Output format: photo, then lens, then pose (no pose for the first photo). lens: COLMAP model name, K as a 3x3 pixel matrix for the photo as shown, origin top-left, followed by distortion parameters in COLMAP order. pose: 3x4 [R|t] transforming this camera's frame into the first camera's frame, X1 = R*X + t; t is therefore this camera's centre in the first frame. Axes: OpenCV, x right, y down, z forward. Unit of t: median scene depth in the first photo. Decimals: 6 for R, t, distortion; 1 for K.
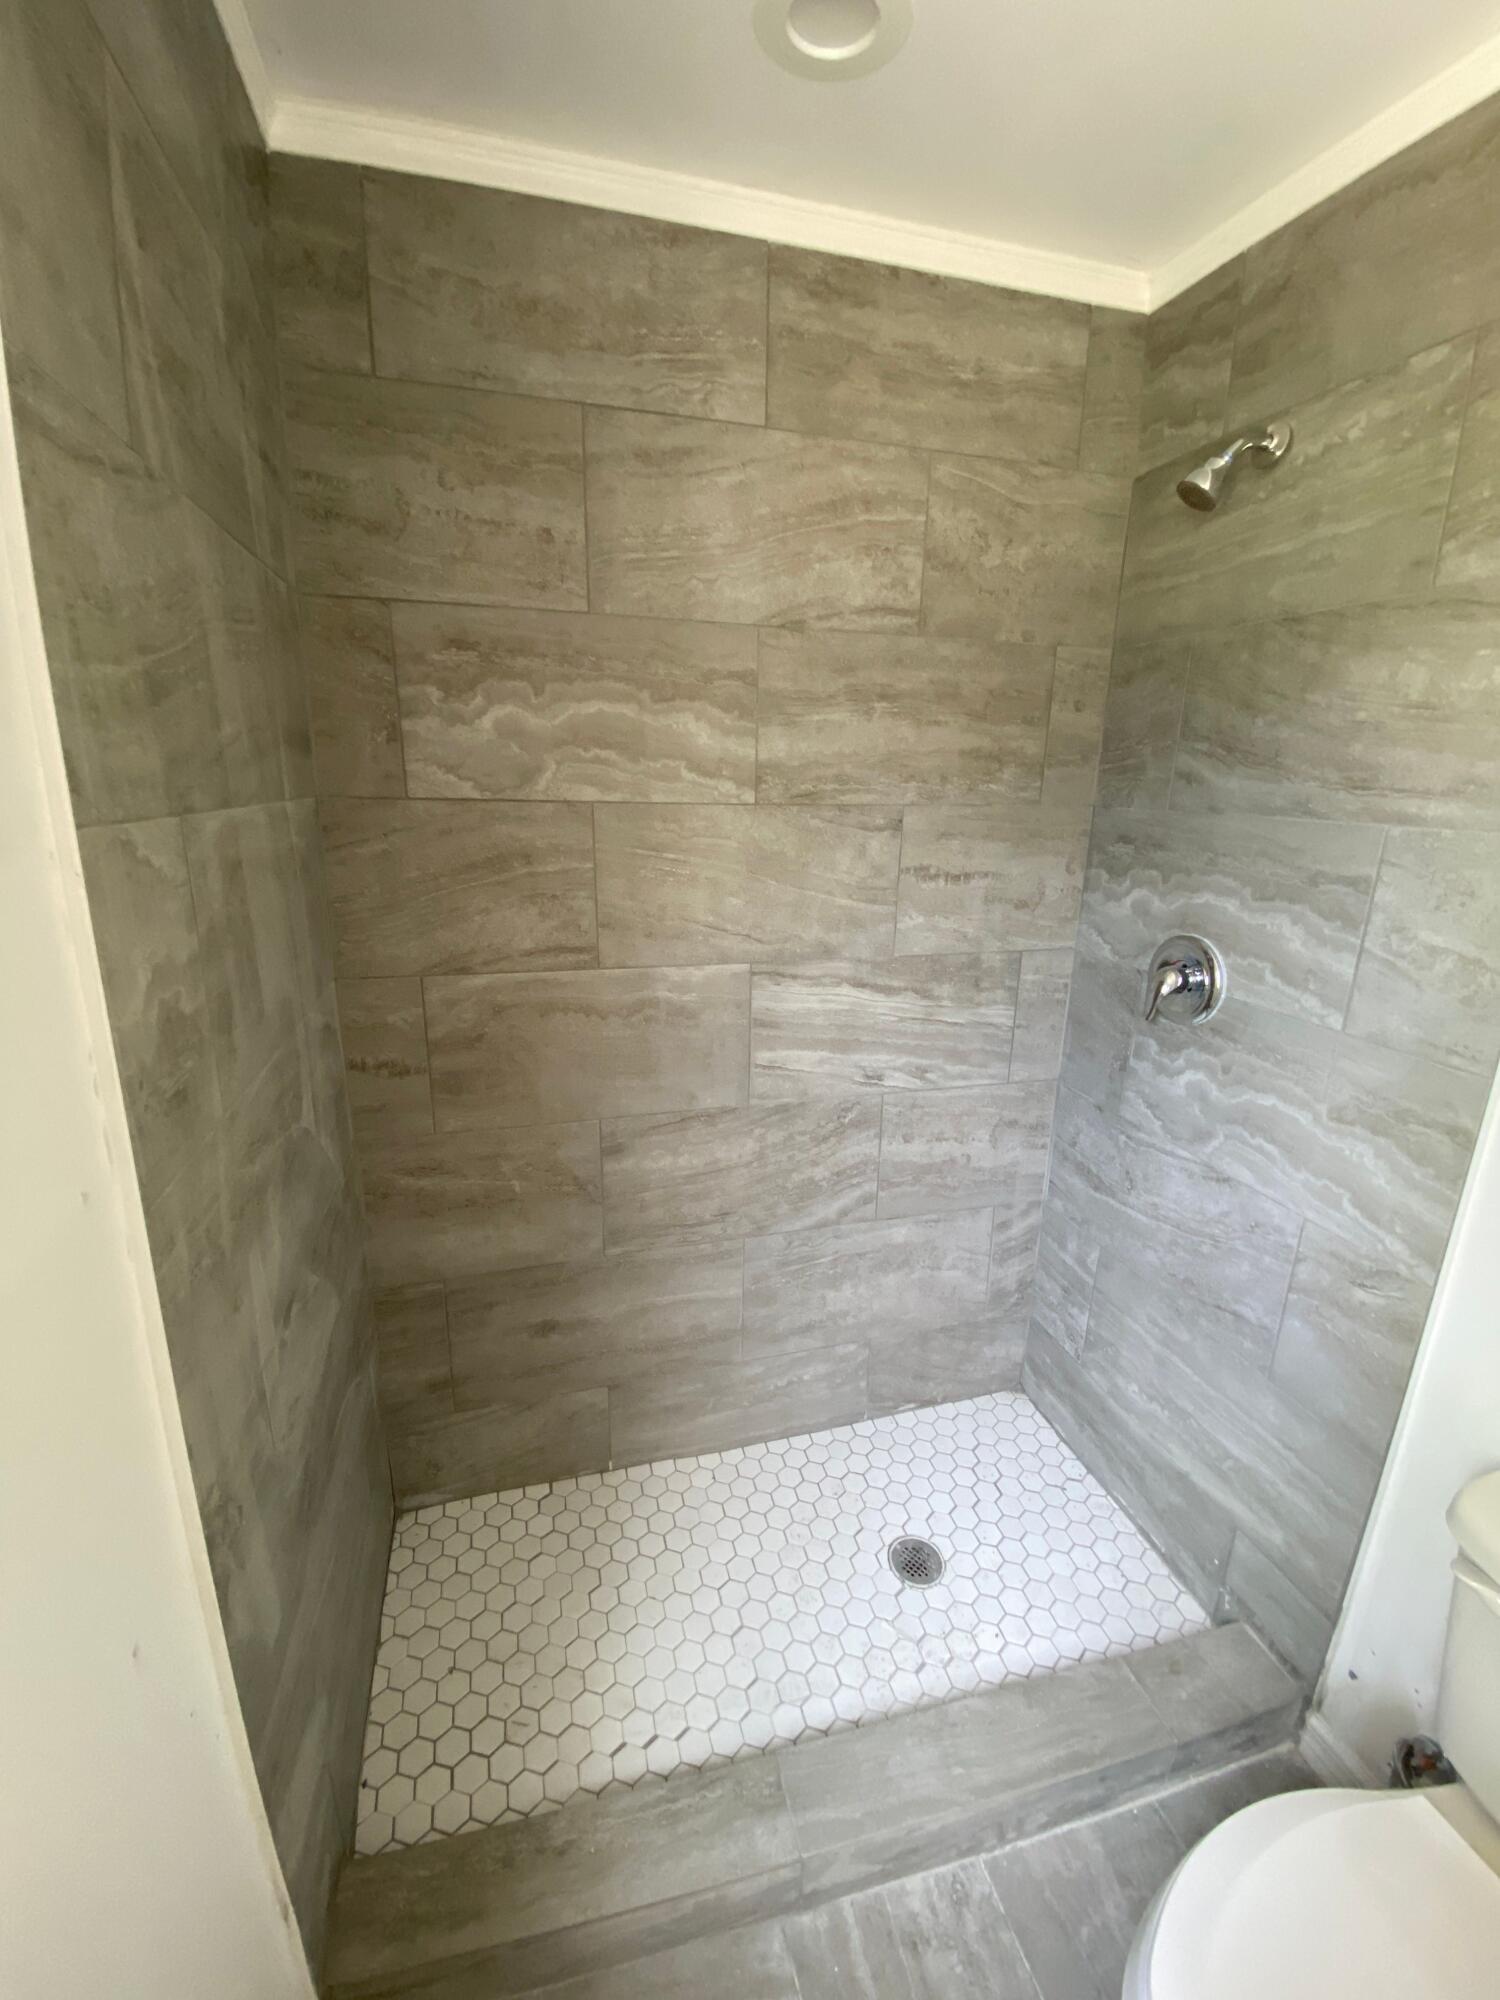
lens RADIAL K [[807.5, 0, 739.1], [0, 807.5, 996.9], [0, 0, 1]] dist [0.007858, -0.014642]
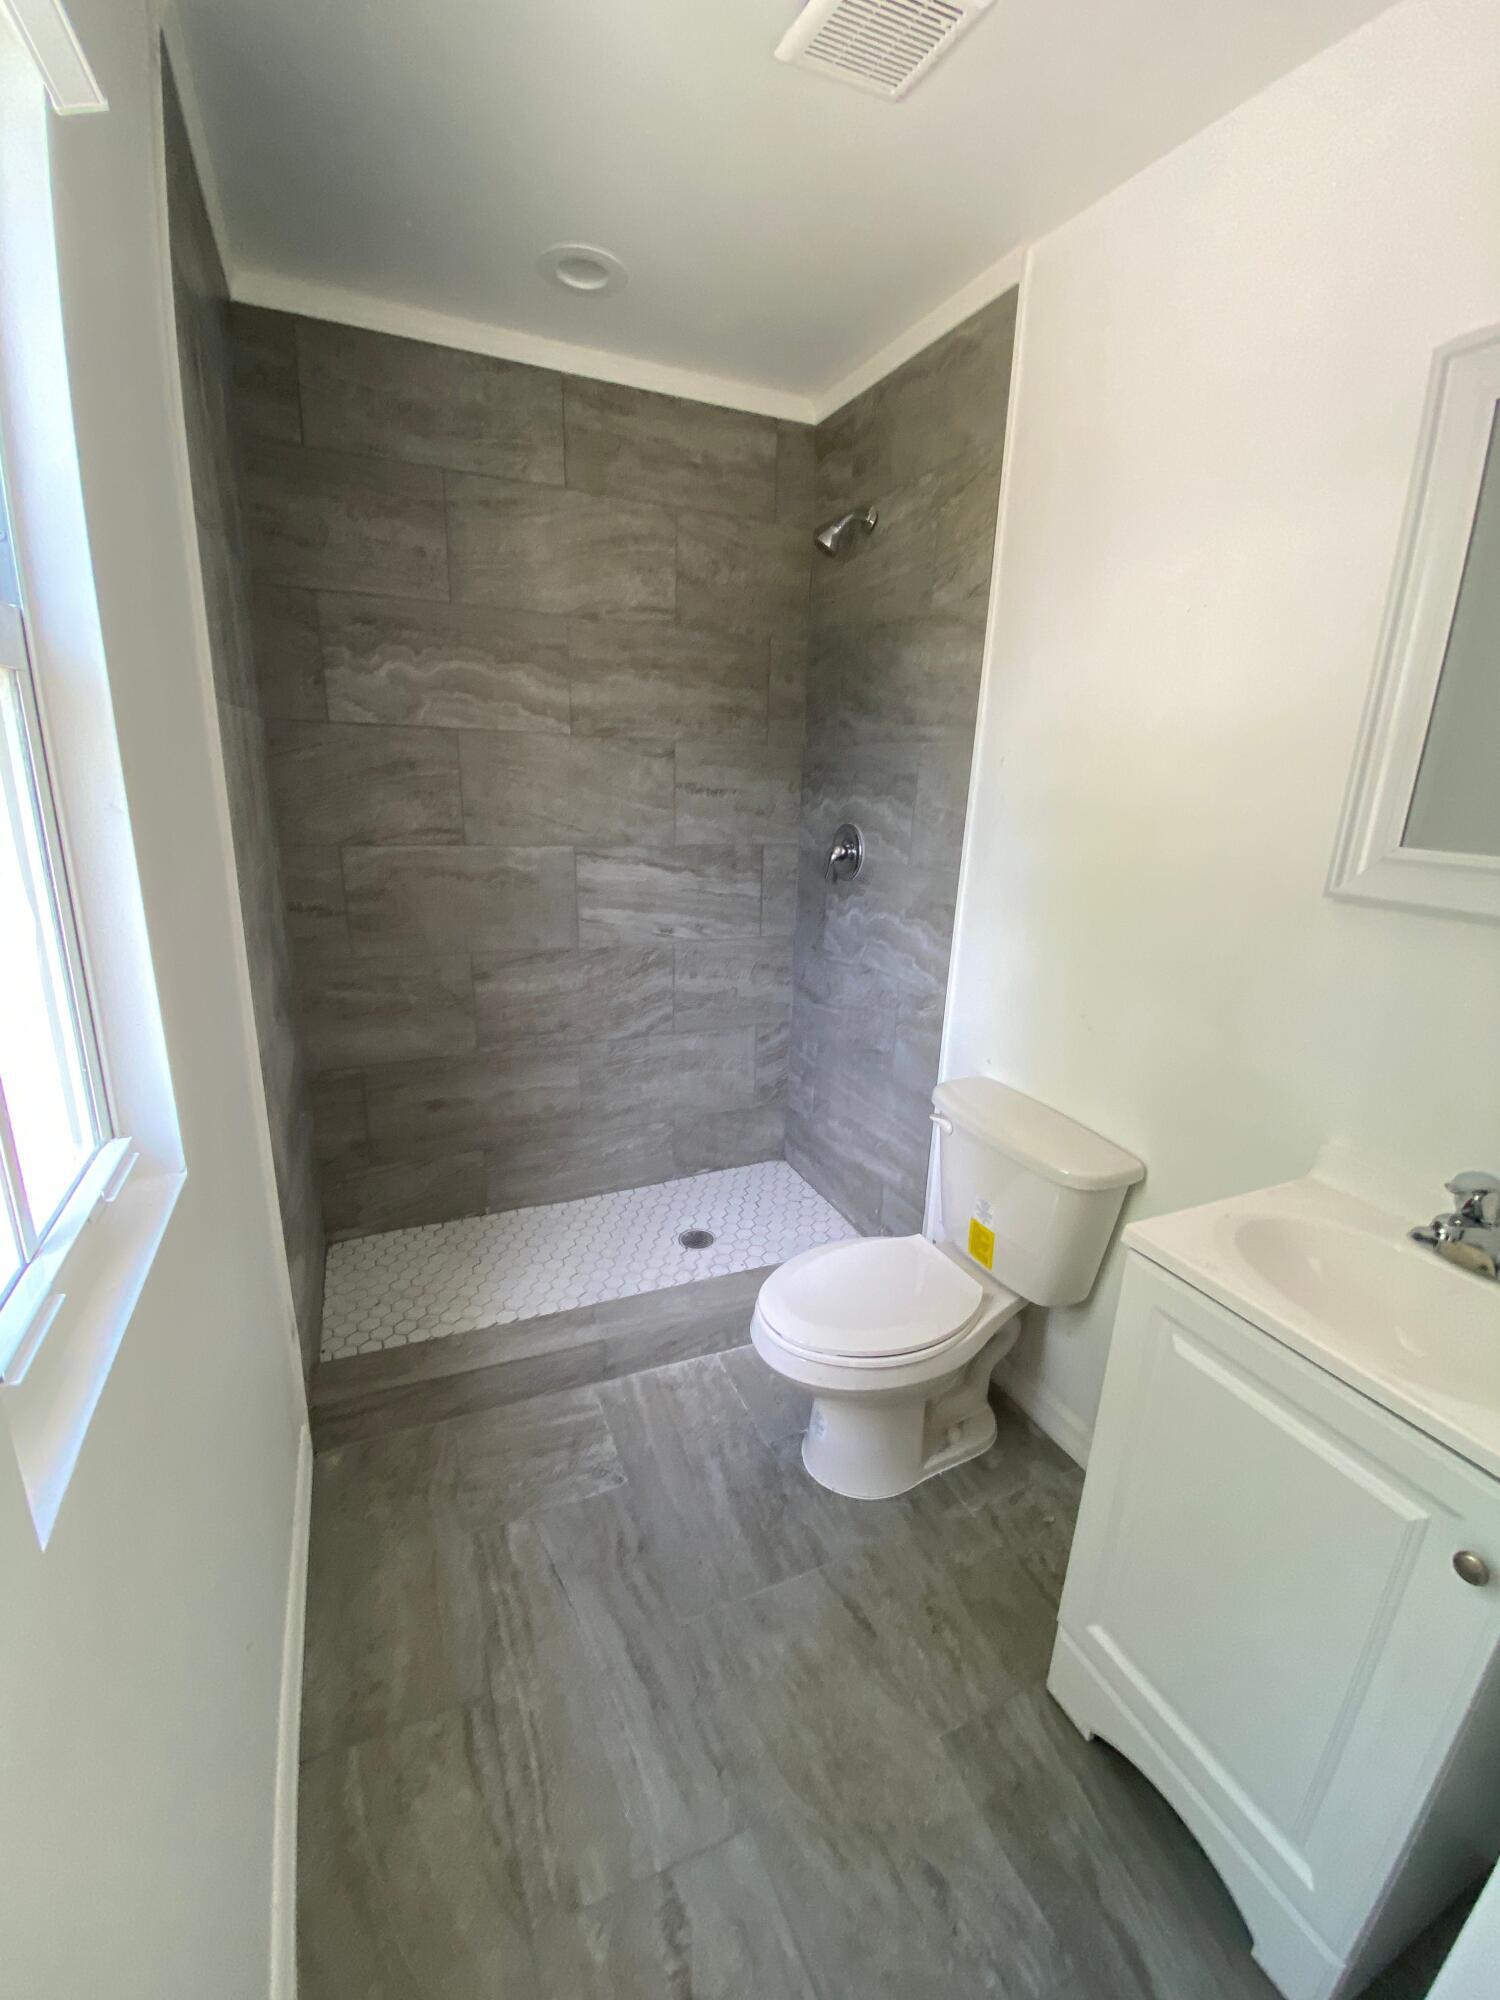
lens RADIAL K [[807.5, 0, 751.3], [0, 807.5, 1004.3], [0, 0, 1]] dist [0.007858, -0.014642]
pose [[0.987991, -0.029423, 0.151687, 0.113950], [0.027157, 0.999487, 0.016988, 0.255744], [-0.152109, -0.012665, 0.988283, -0.567803]]
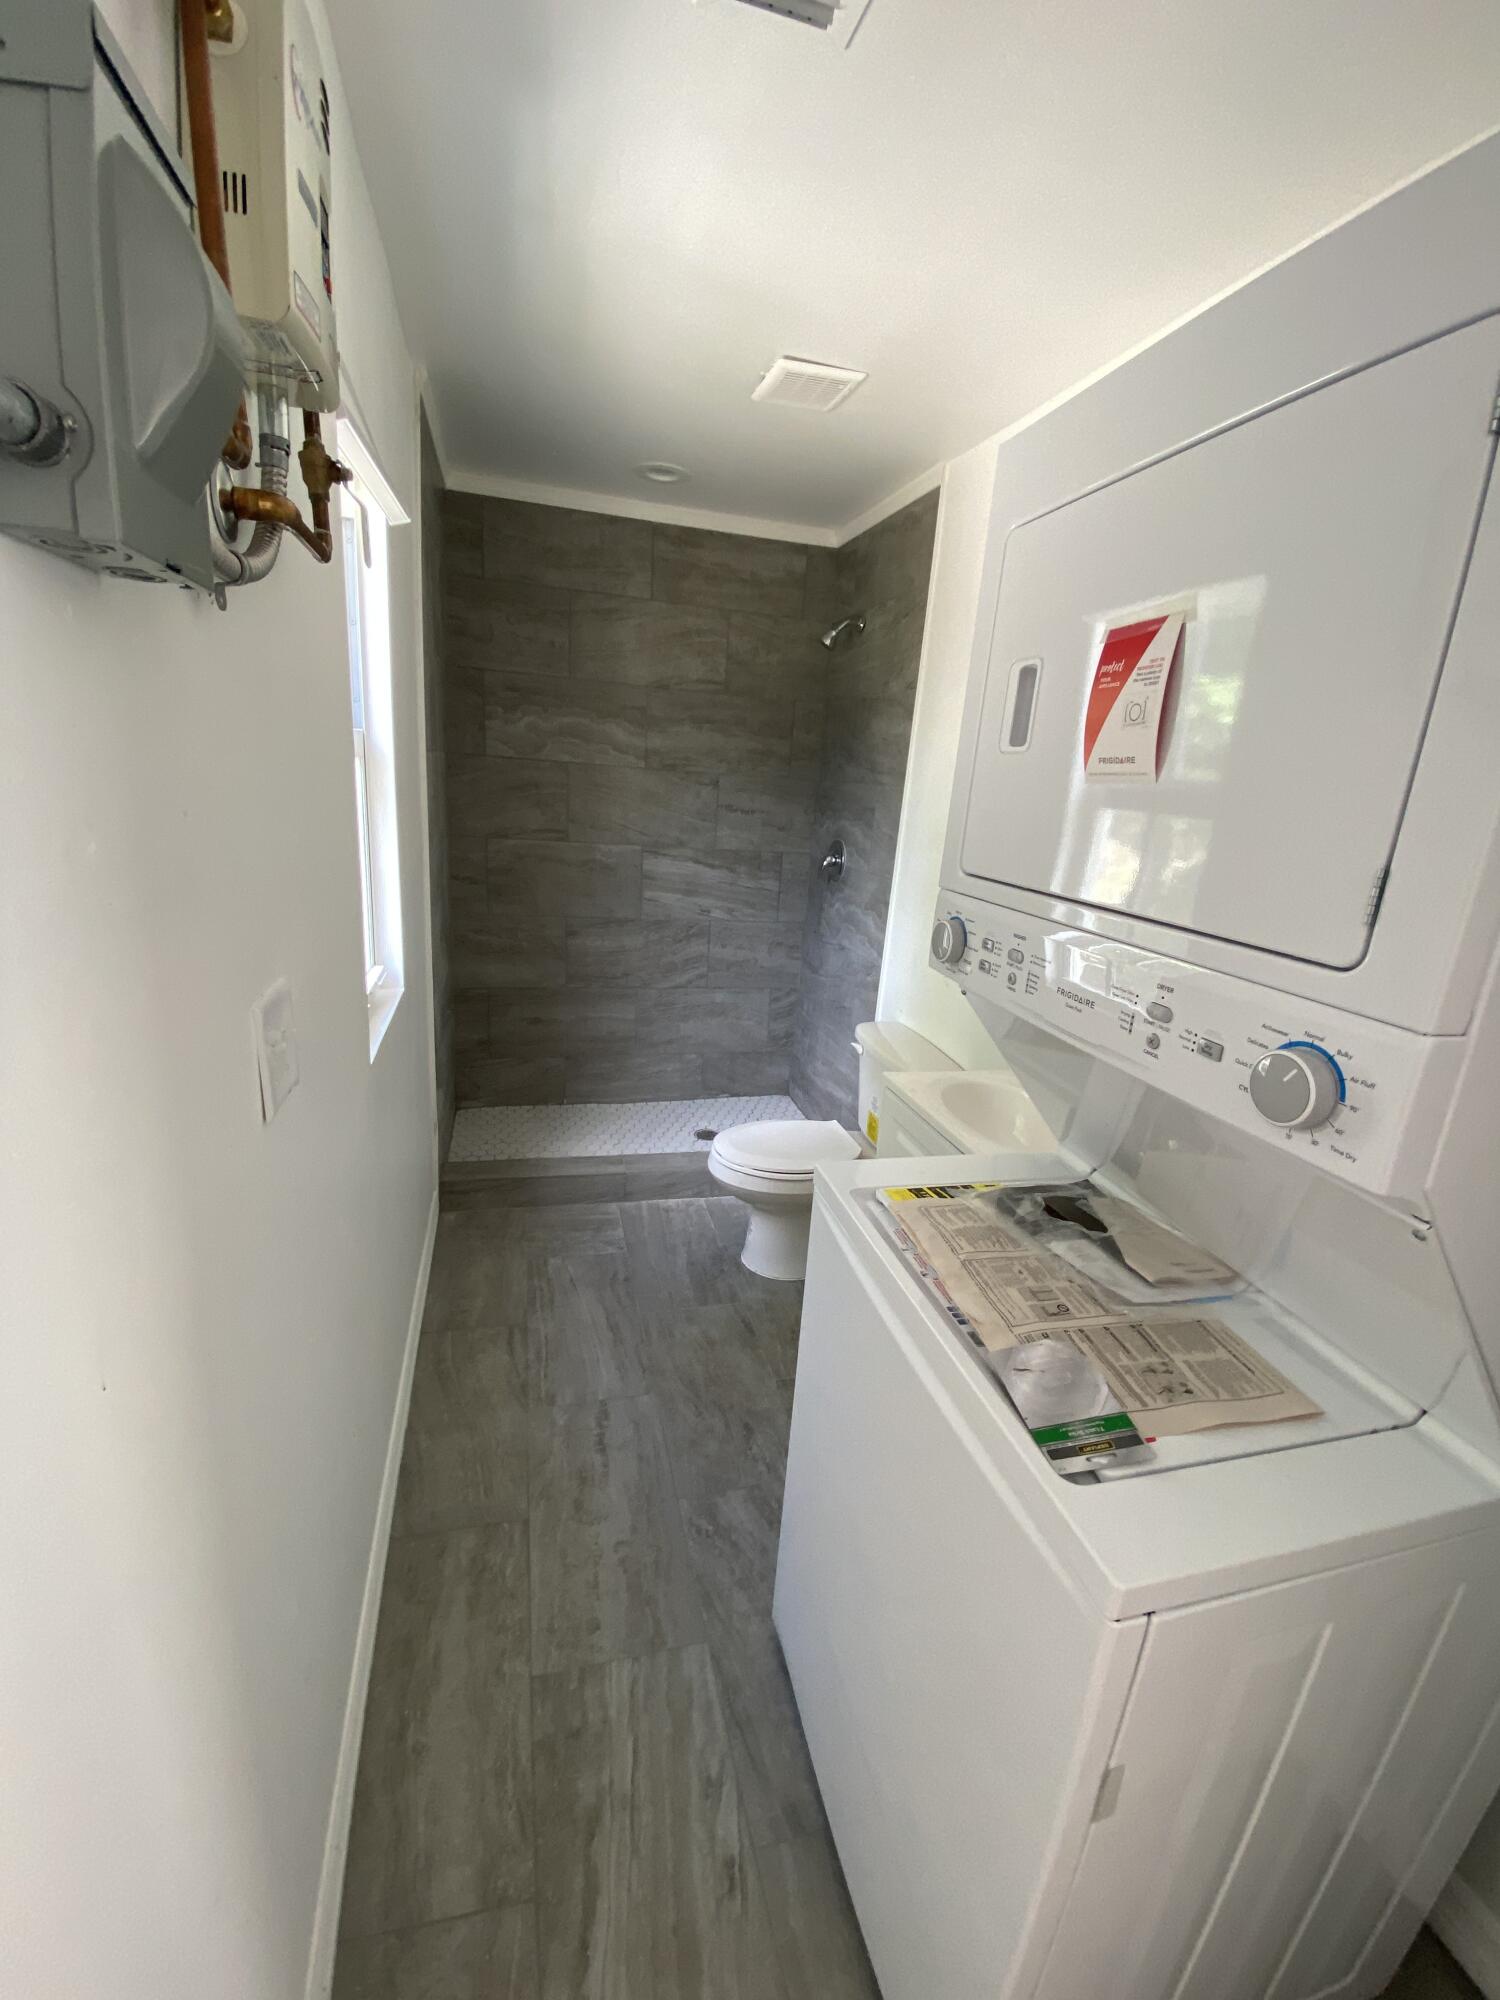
lens RADIAL K [[807.5, 0, 757.0], [0, 807.5, 1017.8], [0, 0, 1]] dist [0.007858, -0.014642]
pose [[0.998509, 0.052529, 0.014858, 0.334551], [-0.052825, 0.998398, 0.020260, 0.379553], [-0.013770, -0.021015, 0.999684, -1.214681]]
